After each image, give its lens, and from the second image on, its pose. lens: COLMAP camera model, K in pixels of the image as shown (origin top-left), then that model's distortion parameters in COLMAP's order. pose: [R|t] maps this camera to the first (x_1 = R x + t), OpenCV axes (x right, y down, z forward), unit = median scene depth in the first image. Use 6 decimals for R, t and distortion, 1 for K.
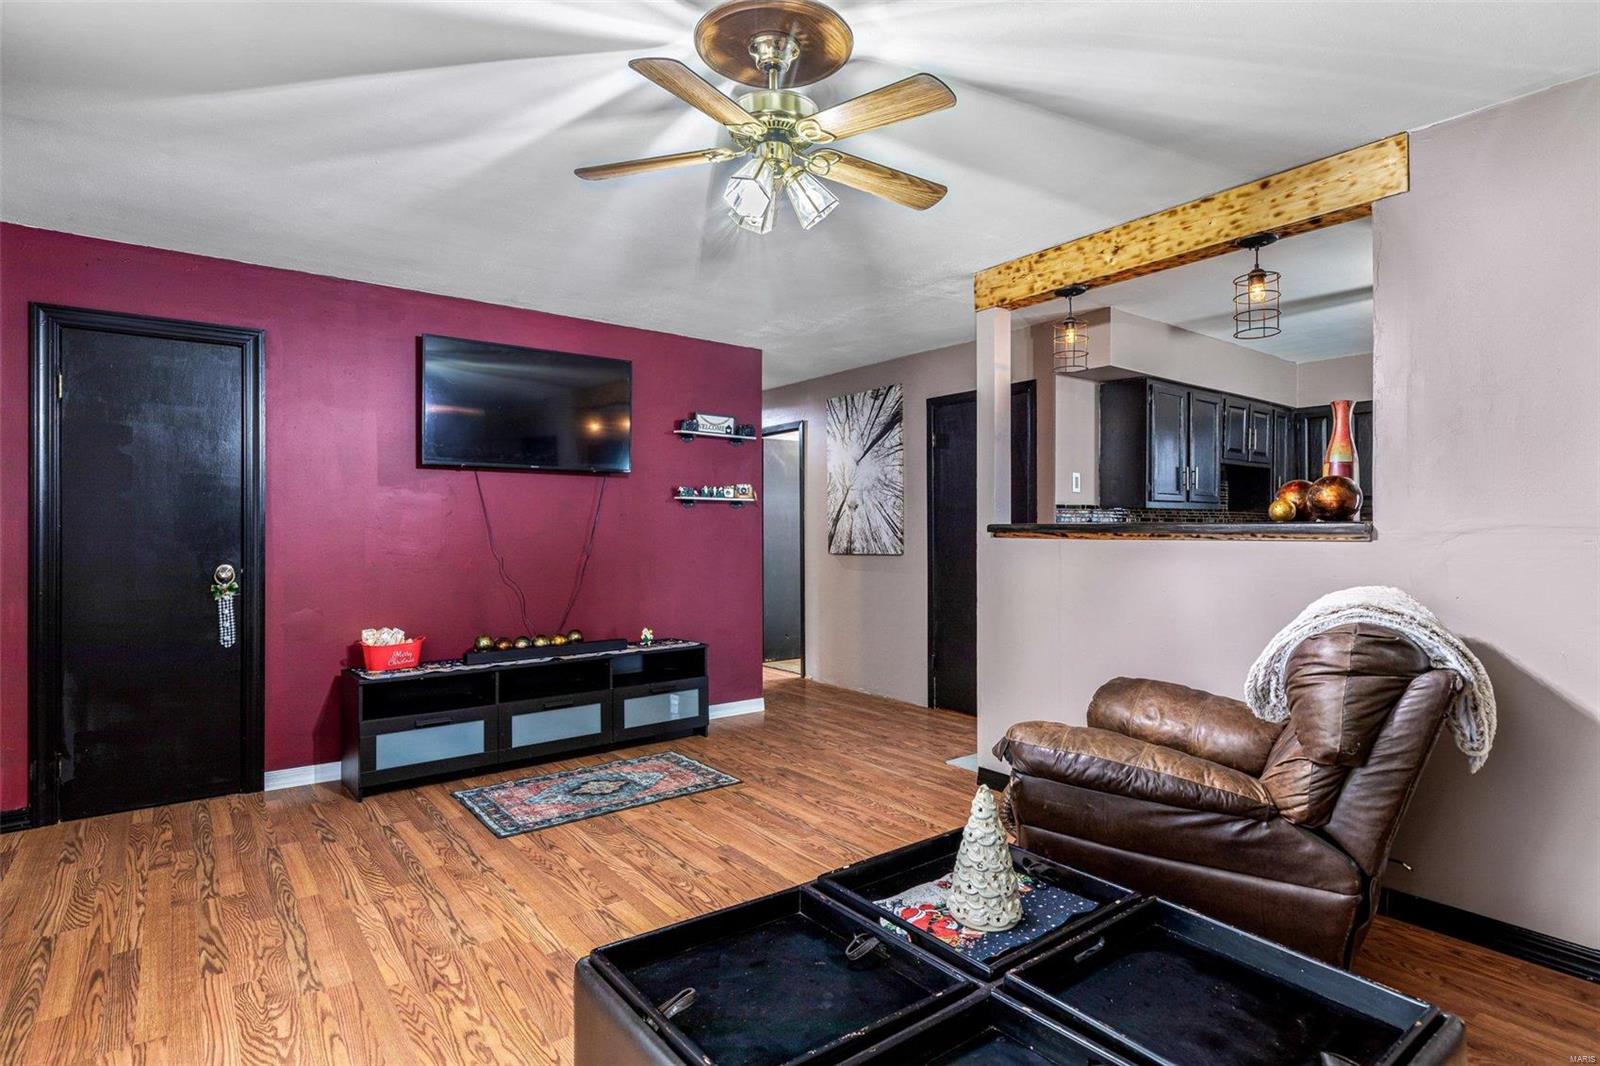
lens RADIAL K [[821.6, 0, 825.8], [0, 821.6, 531.6], [0, 0, 1]] dist [0.013953, -0.000546]
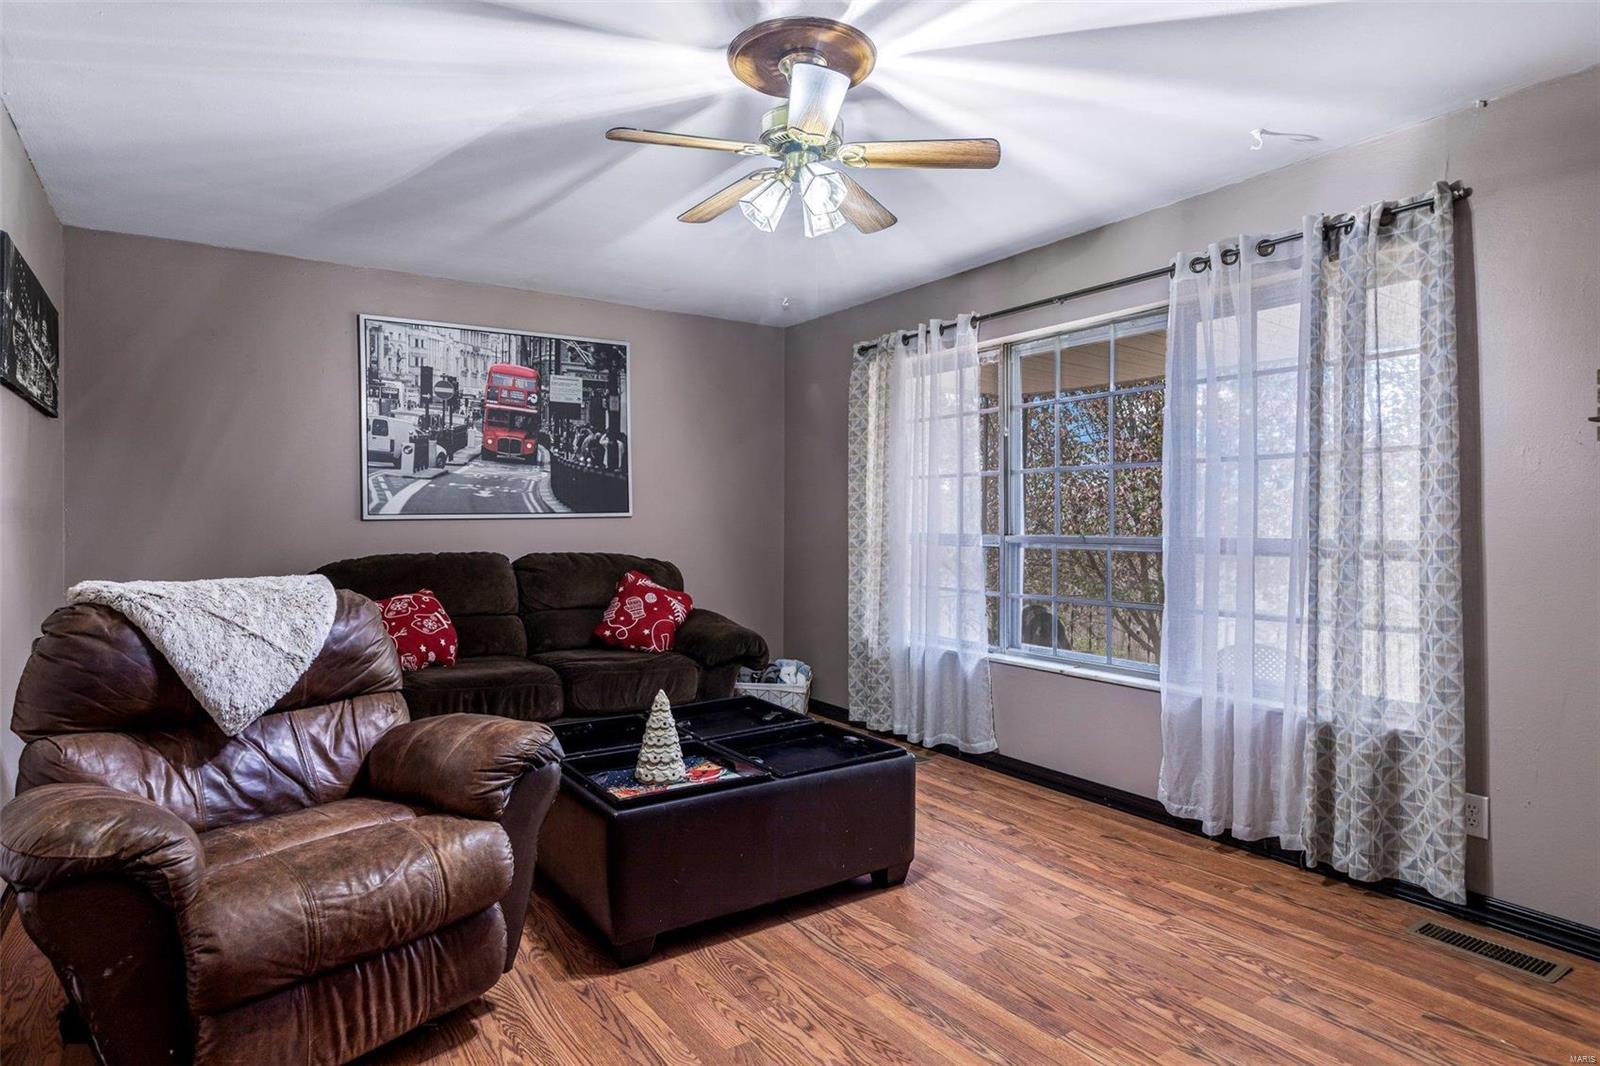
lens RADIAL K [[902.3, 0, 813.8], [0, 902.3, 513.9], [0, 0, 1]] dist [0.005105, 0.001009]
pose [[-0.997610, -0.000258, 0.069089, -0.089286], [-0.000413, 0.999997, -0.002228, -0.000738], [-0.069088, -0.002251, -0.997608, 1.211356]]
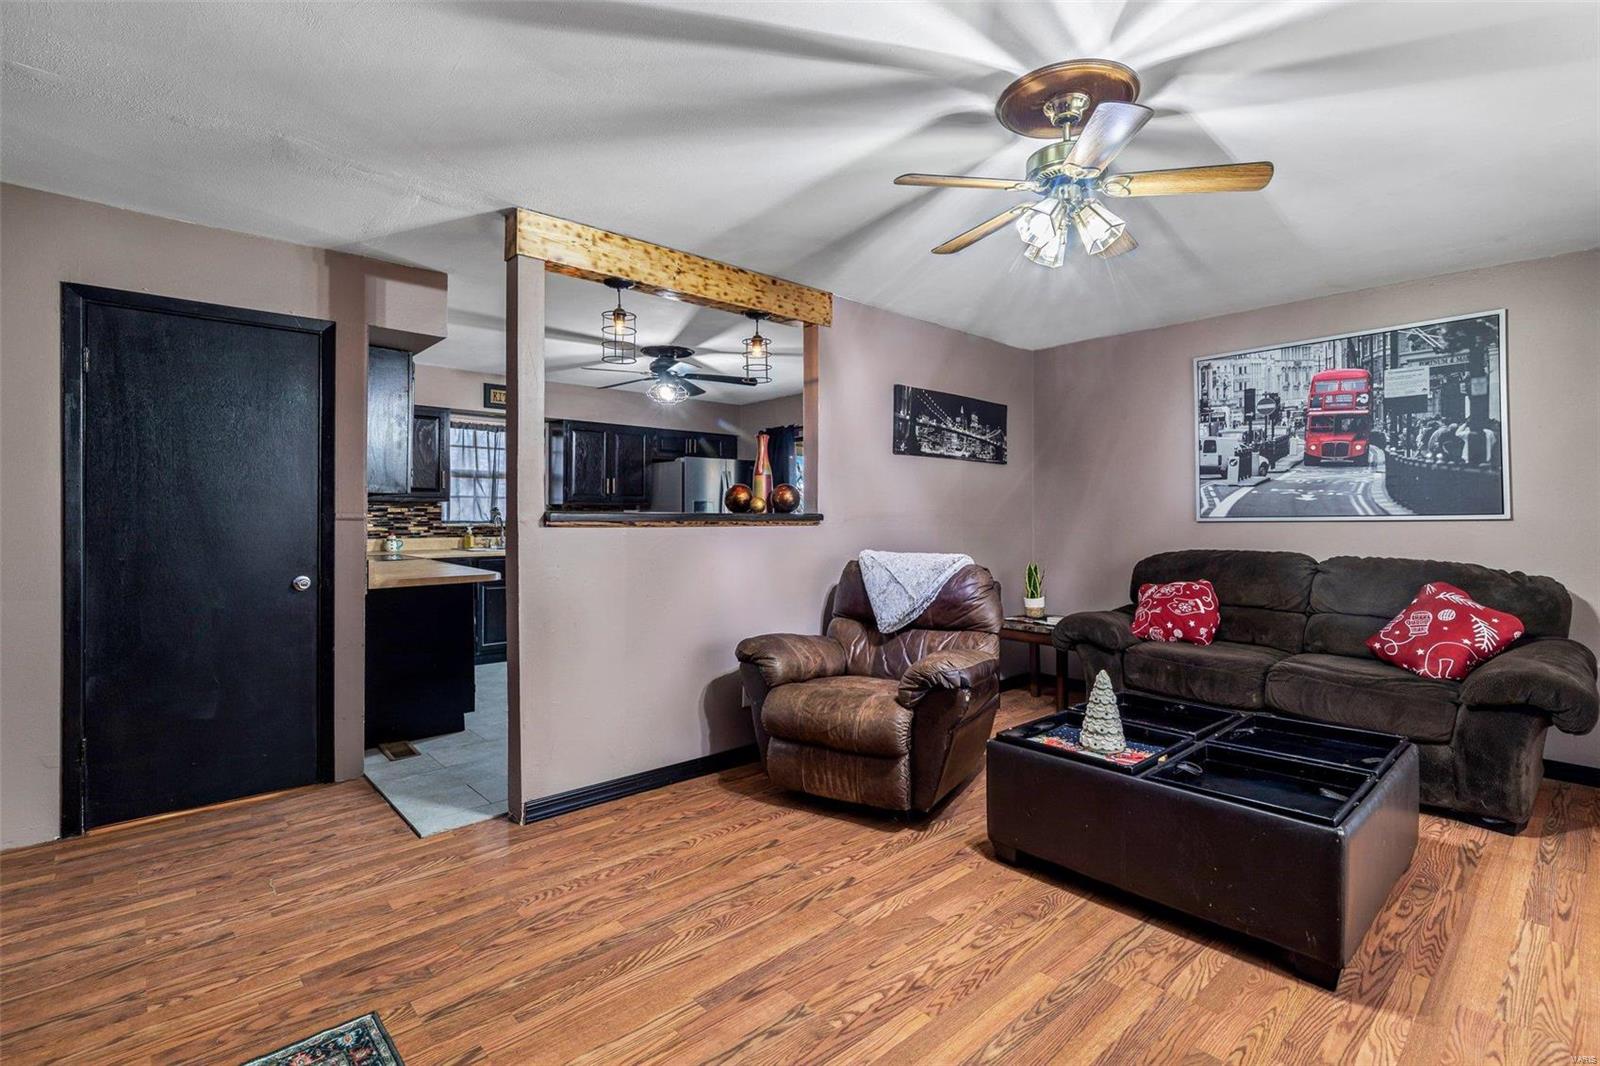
lens RADIAL K [[750.6, 0, 784.5], [0, 750.6, 510.3], [0, 0, 1]] dist [0.003027, -0.000788]
pose [[-0.048093, 0.008956, 0.998803, -0.614670], [0.000422, 0.999960, -0.008946, -0.003108], [-0.998843, -0.000009, -0.048095, 0.810766]]
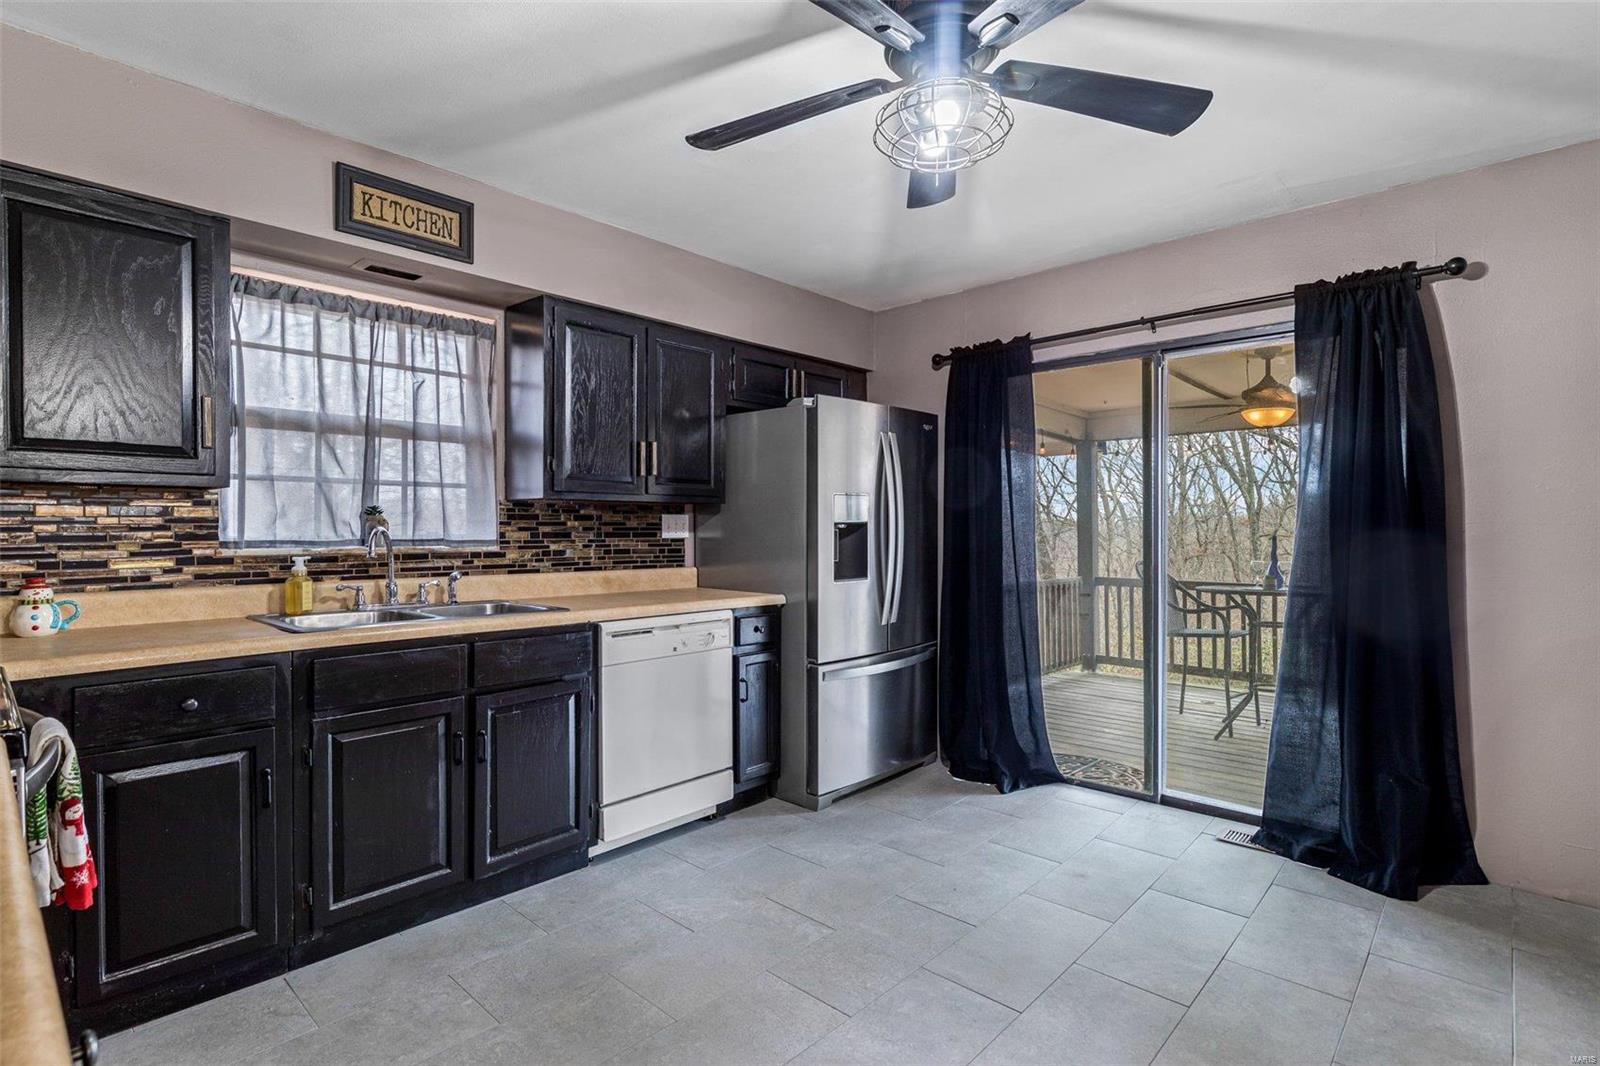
lens RADIAL K [[776.5, 0, 799.2], [0, 776.5, 532.5], [0, 0, 1]] dist [-0.005385, 0.001340]
pose [[-0.165611, -0.012052, 0.986118, 0.414528], [-0.001107, 0.999927, 0.012035, -0.010654], [-0.986191, 0.000901, -0.165612, 1.135408]]
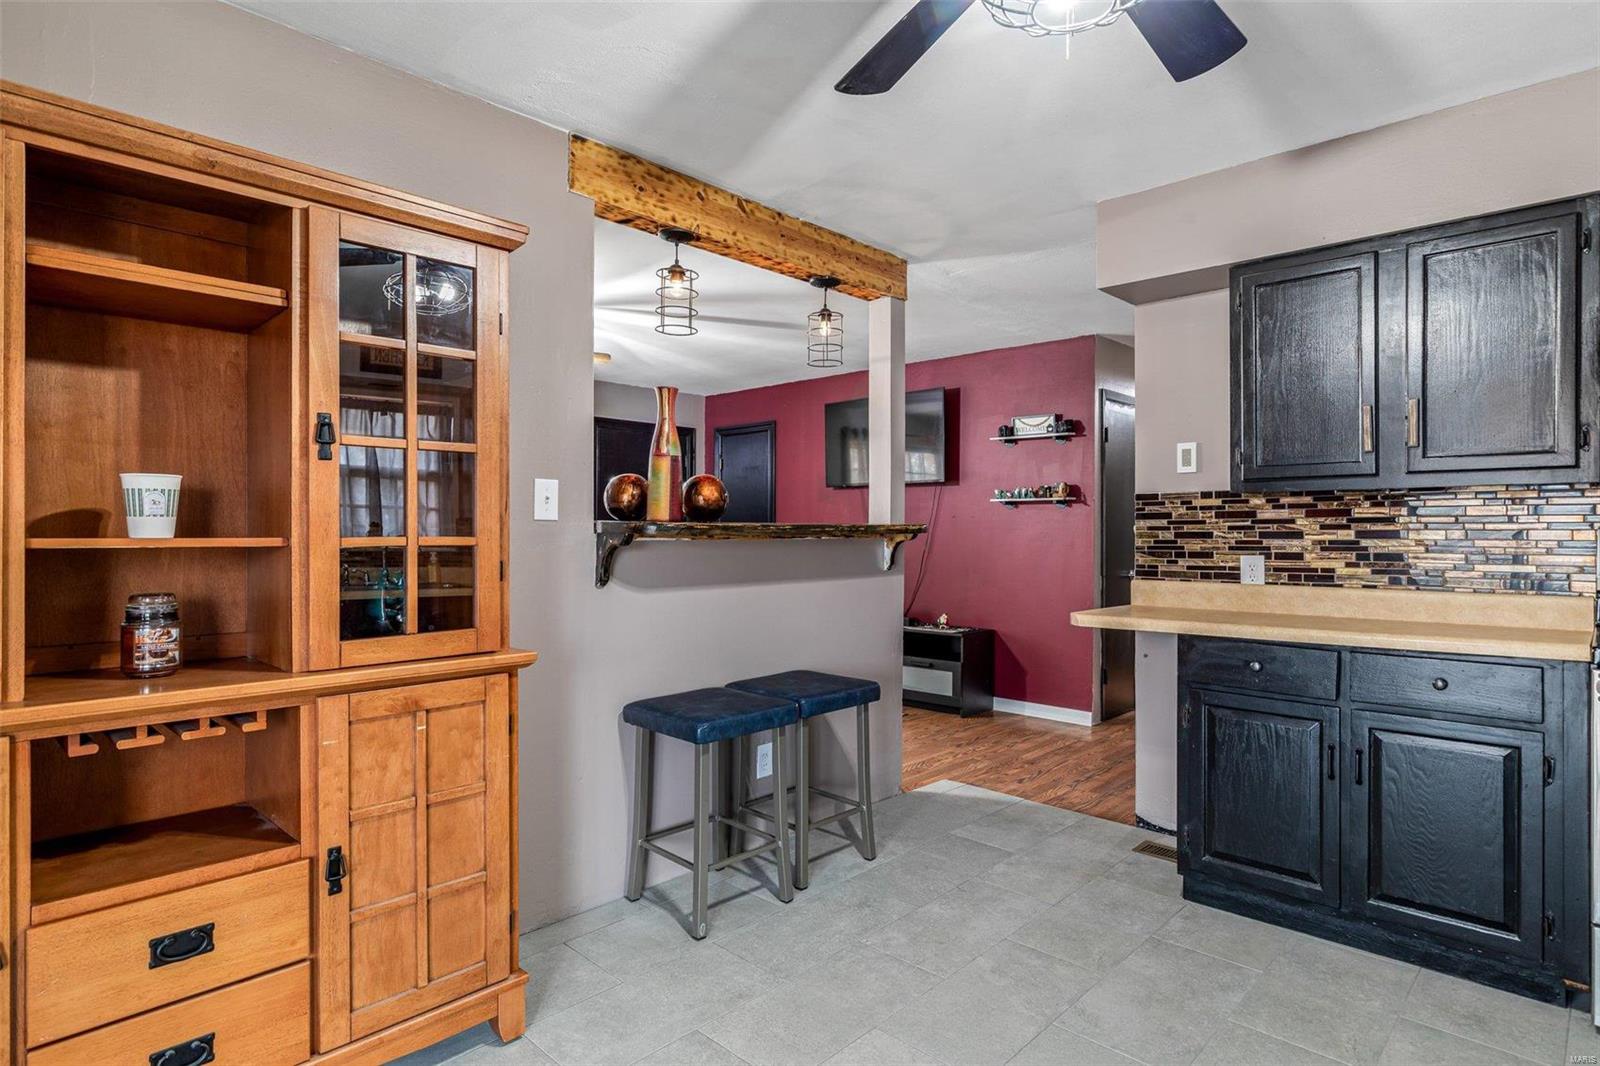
lens RADIAL K [[856.2, 0, 797.0], [0, 856.2, 529.7], [0, 0, 1]] dist [0.001558, 0.000197]
pose [[0.143503, 0.002147, -0.989648, 1.230743], [-0.000445, 0.999998, 0.002105, -0.005603], [0.989650, 0.000139, 0.143504, 0.794095]]
